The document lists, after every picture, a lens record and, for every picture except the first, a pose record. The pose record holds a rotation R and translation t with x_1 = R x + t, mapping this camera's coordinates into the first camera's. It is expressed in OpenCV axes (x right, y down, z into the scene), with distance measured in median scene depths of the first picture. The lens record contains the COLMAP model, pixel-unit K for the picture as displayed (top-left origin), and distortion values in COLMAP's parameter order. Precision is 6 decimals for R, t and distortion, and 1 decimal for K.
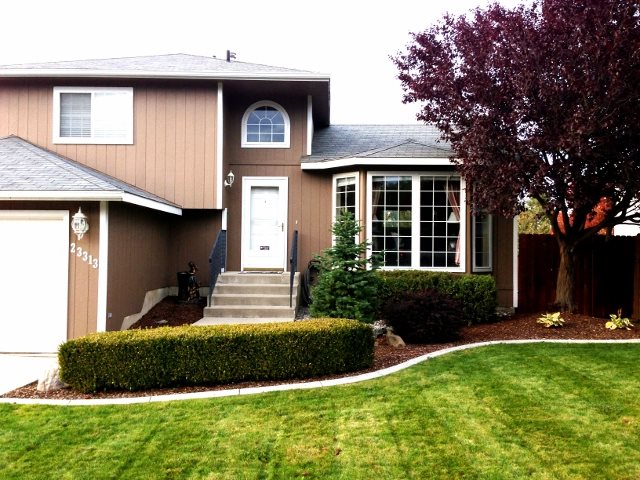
lens RADIAL K [[621.5, 0, 320.1], [0, 621.5, 235.7], [0, 0, 1]] dist [0.005422, 0.000000]
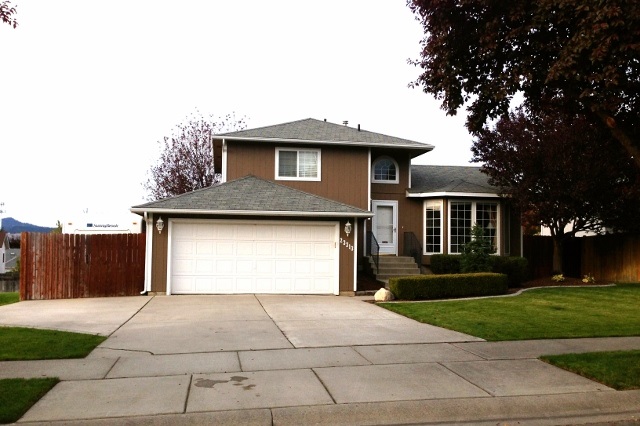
lens RADIAL K [[607.8, 0, 320.4], [0, 607.8, 216.3], [0, 0, 1]] dist [-0.011133, 0.000000]
pose [[0.987083, 0.012294, 0.159739, -0.561602], [-0.007379, 0.999482, -0.031327, 0.002368], [-0.160041, 0.029744, 0.986662, -0.654232]]
